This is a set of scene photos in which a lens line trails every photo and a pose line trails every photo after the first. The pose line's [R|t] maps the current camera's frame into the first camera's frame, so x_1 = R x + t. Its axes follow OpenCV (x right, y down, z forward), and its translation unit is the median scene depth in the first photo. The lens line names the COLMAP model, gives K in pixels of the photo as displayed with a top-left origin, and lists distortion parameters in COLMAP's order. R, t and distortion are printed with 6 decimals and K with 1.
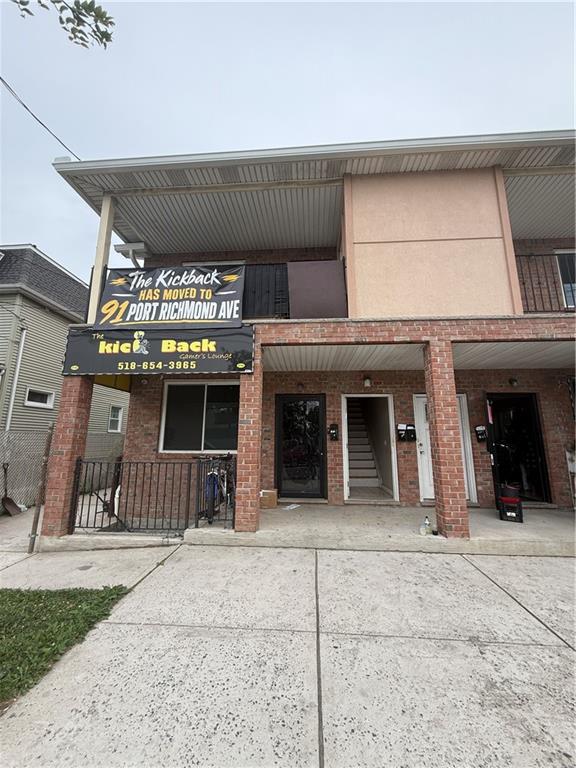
lens RADIAL K [[306.5, 0, 288.7], [0, 306.5, 381.4], [0, 0, 1]] dist [-0.000166, 0.000329]
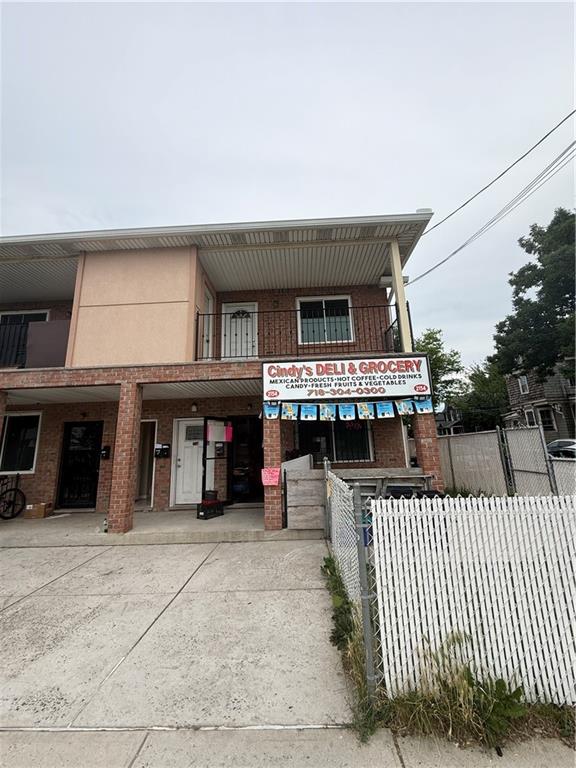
lens RADIAL K [[306.5, 0, 288.7], [0, 306.5, 381.4], [0, 0, 1]] dist [-0.000166, 0.000329]
pose [[0.998834, -0.031359, 0.036697, 1.095753], [0.032265, 0.999182, -0.024363, -0.083411], [-0.035903, 0.025518, 0.999029, -0.328510]]
